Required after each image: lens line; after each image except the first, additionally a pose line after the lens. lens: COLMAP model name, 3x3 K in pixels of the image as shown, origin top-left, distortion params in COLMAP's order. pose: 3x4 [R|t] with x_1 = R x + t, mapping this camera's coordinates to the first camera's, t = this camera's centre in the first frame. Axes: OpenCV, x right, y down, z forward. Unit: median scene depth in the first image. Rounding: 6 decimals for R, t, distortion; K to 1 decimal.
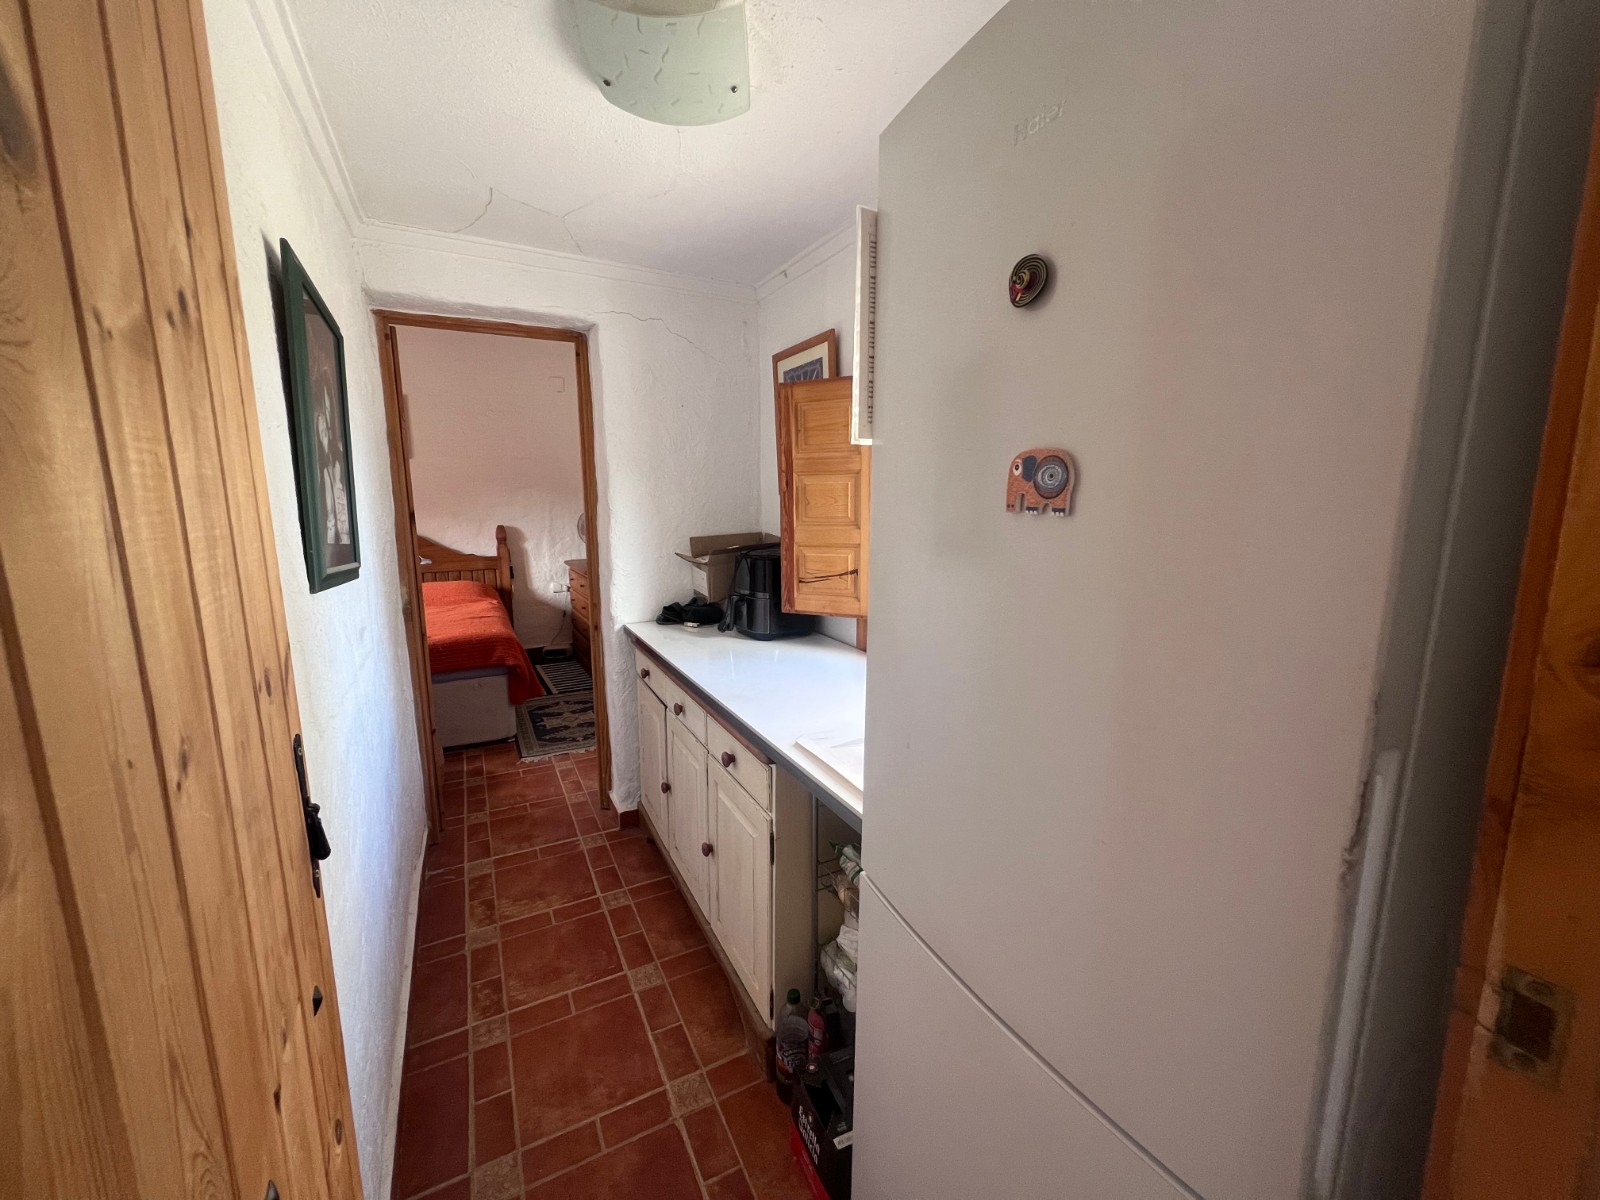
lens RADIAL K [[641.2, 0, 801.2], [0, 641.2, 601.8], [0, 0, 1]] dist [0.002569, 0.001000]
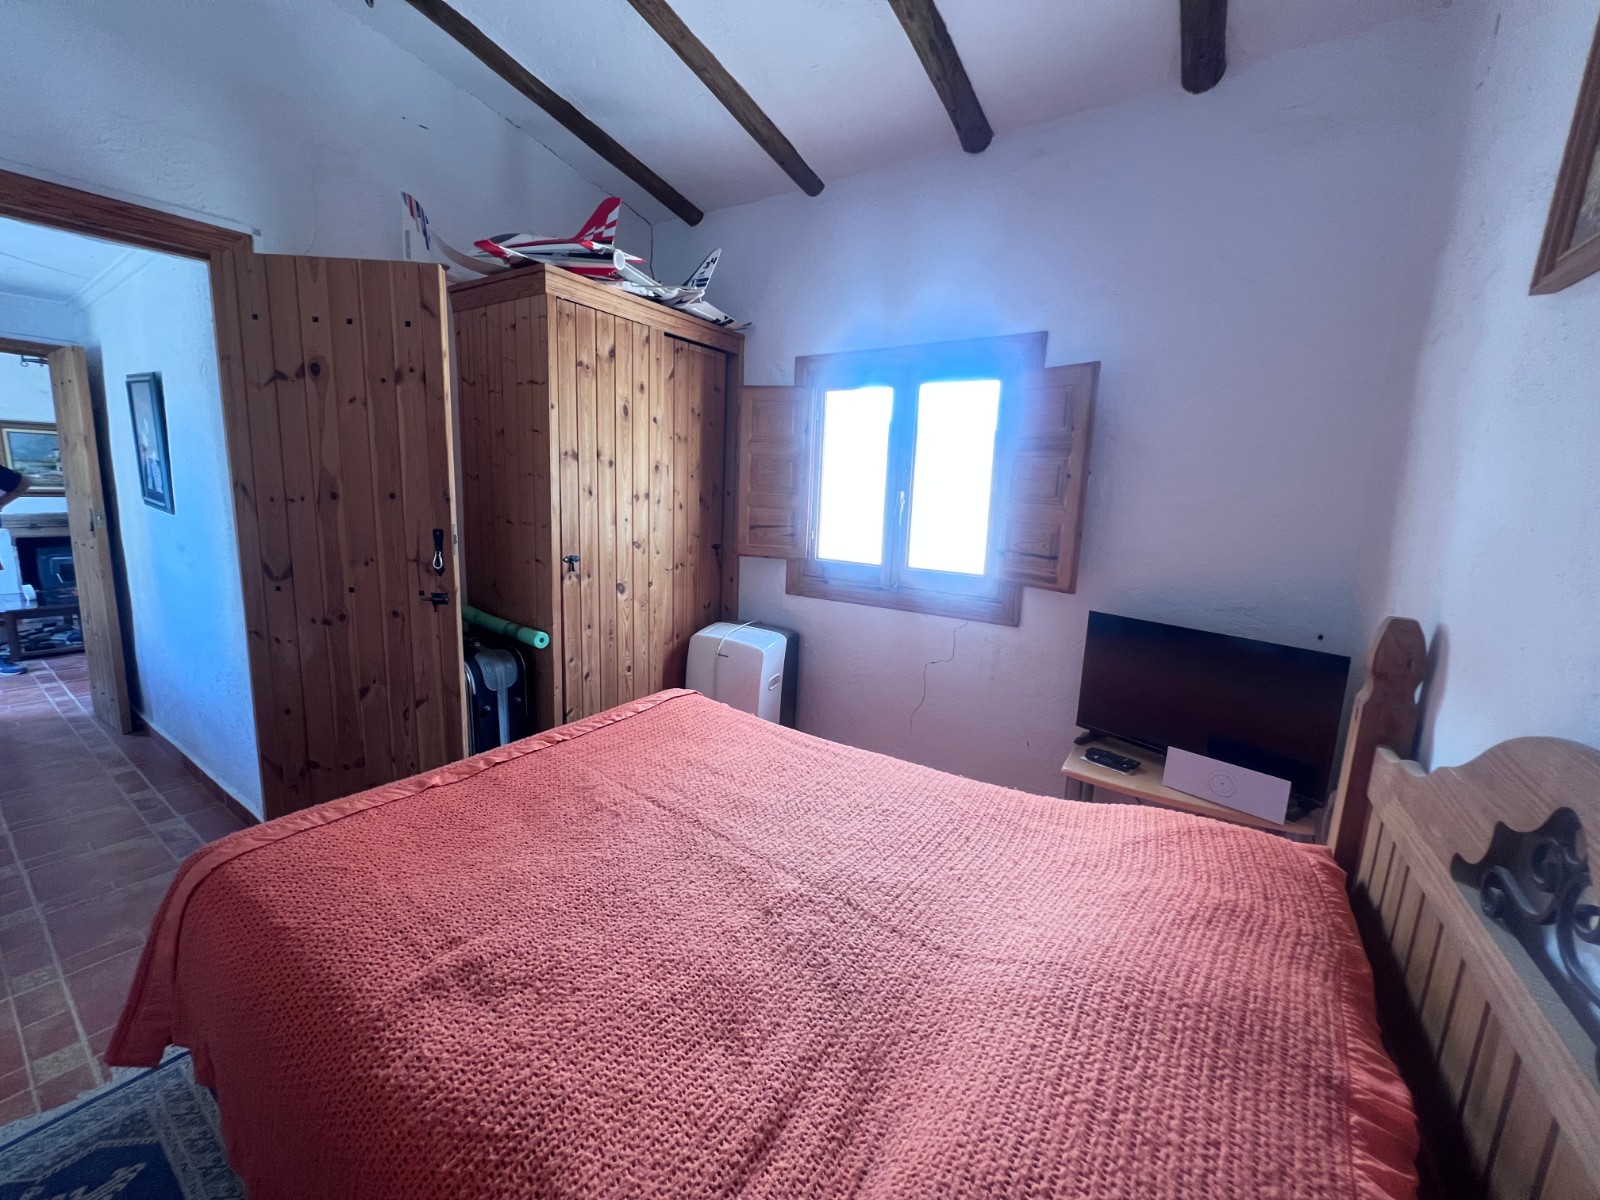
lens RADIAL K [[641.2, 0, 798.6], [0, 641.2, 601.0], [0, 0, 1]] dist [0.002569, 0.001000]
pose [[-0.891886, 0.054817, -0.448926, -0.974878], [-0.095556, 0.947378, 0.305524, -0.363006], [0.442051, 0.315390, -0.839715, 2.277138]]
